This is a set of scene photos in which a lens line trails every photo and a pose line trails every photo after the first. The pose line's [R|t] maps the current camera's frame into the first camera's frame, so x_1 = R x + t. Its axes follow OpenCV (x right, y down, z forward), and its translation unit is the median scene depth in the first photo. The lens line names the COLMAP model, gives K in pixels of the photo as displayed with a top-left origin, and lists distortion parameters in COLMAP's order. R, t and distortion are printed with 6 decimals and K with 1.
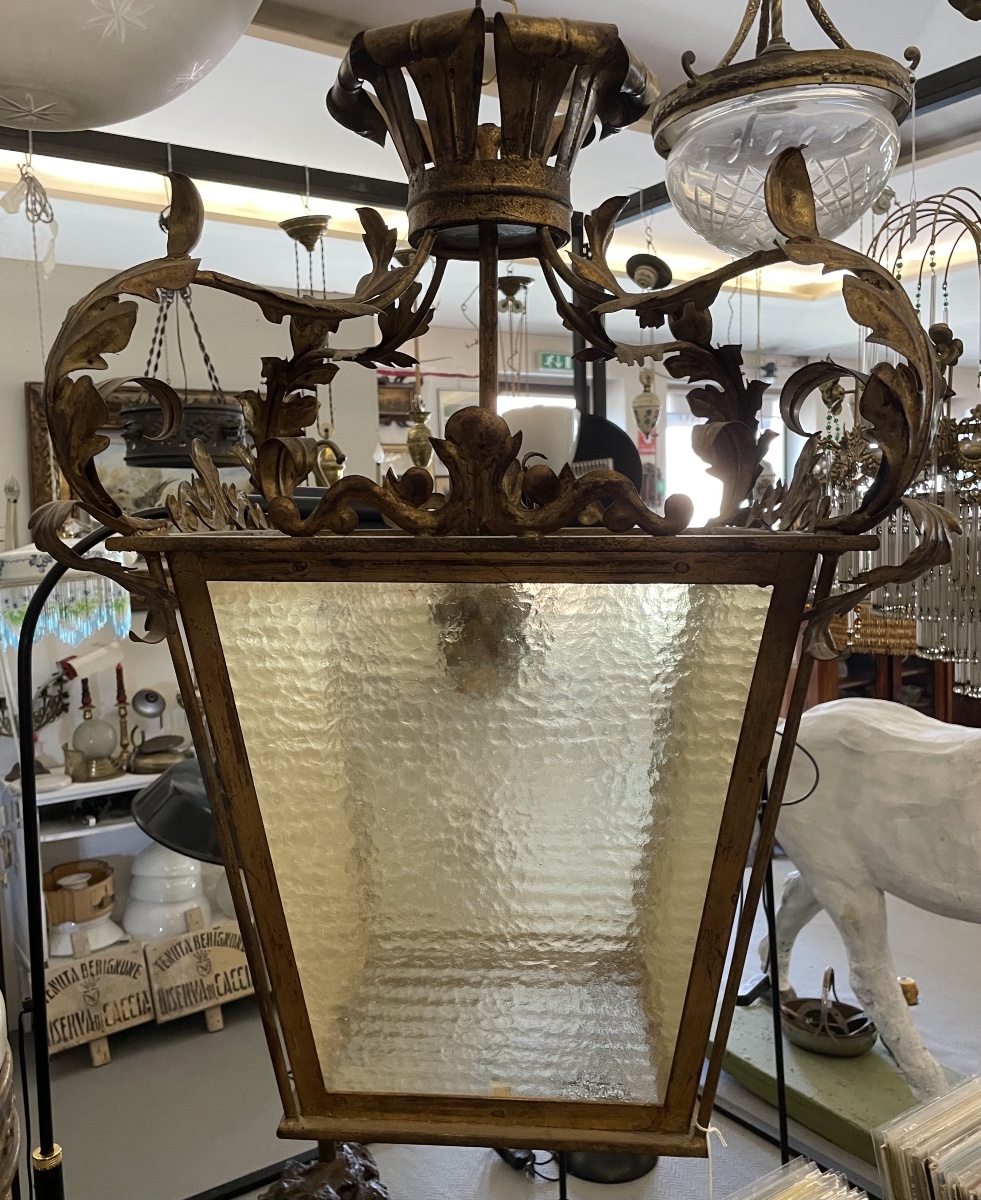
lens RADIAL K [[1010.0, 0, 424.4], [0, 1010.0, 603.7], [0, 0, 1]] dist [0.024333, -0.001837]
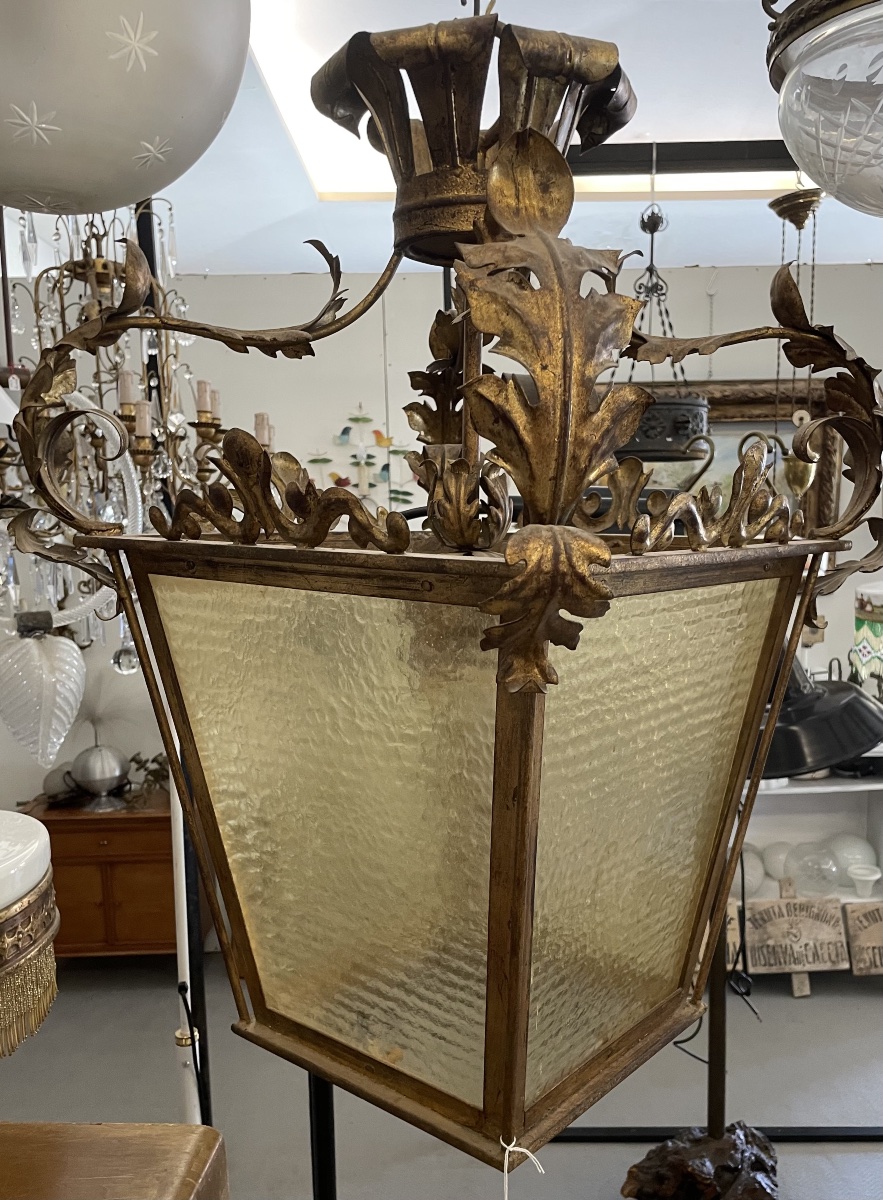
lens RADIAL K [[970.5, 0, 481.9], [0, 970.5, 656.4], [0, 0, 1]] dist [0.076136, -0.100098]
pose [[0.840804, 0.098988, -0.532213, 0.194197], [-0.061595, 0.994248, 0.087613, -0.012717], [0.537824, -0.040884, 0.842065, 0.050483]]
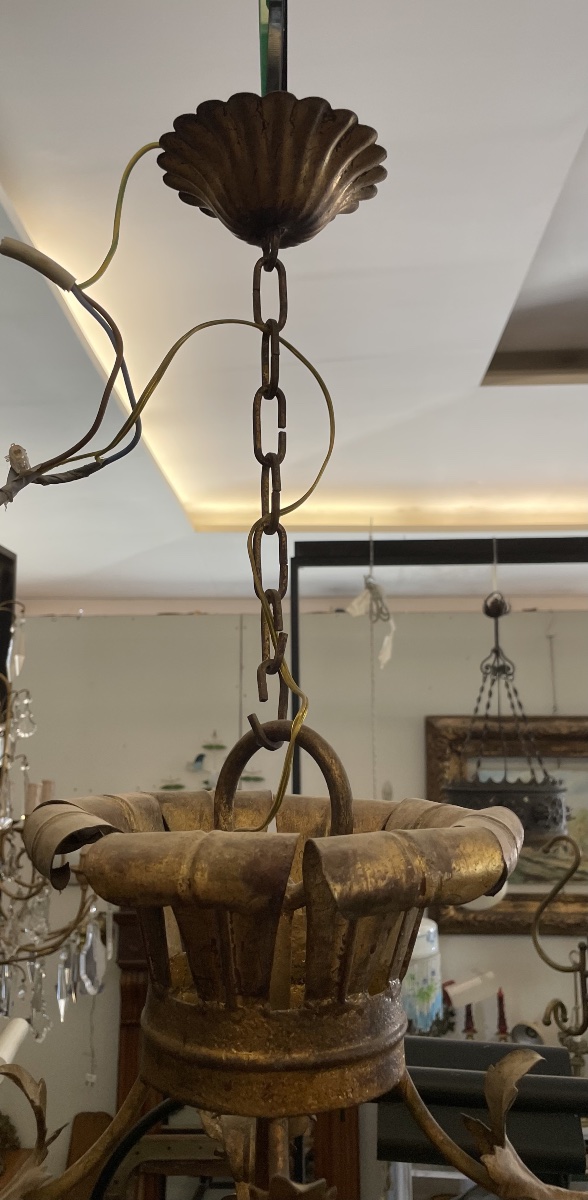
lens RADIAL K [[894.7, 0, 294.0], [0, 894.7, 600.0], [0, 0, 1]] dist [-0.000176, -0.007906]
pose [[0.813529, -0.076482, -0.576473, 0.127892], [-0.076724, 0.968531, -0.236771, -0.155603], [0.576441, 0.236850, 0.782060, 0.156208]]
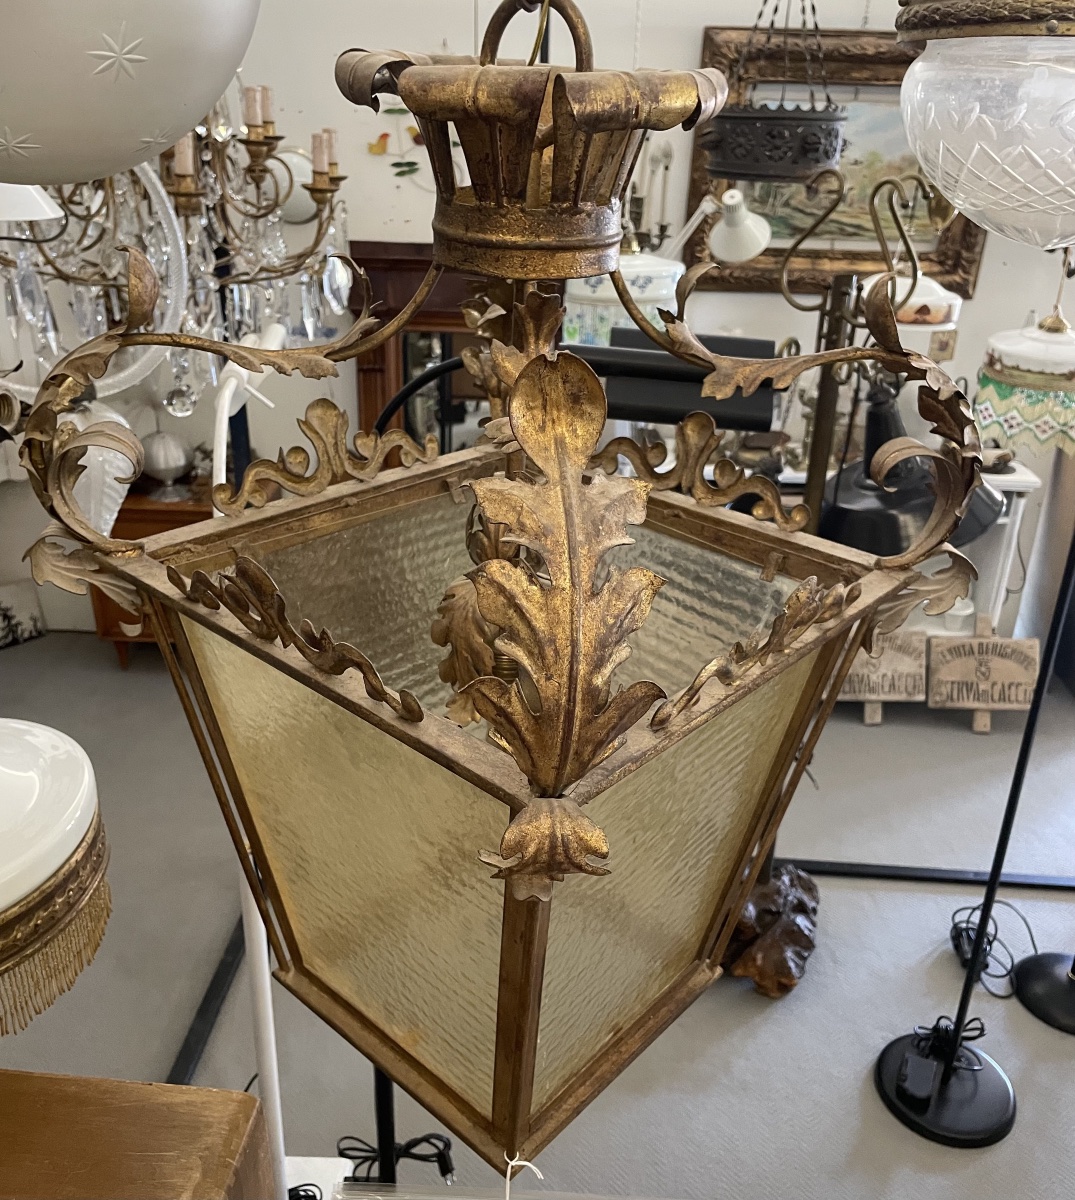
lens RADIAL K [[1040.0, 0, 541.2], [0, 1040.0, 569.2], [0, 0, 1]] dist [0.067428, -0.089233]
pose [[0.813378, 0.285149, -0.507057, 0.189135], [-0.105466, 0.929465, 0.353515, -0.133098], [0.572095, -0.234064, 0.786079, 0.070109]]
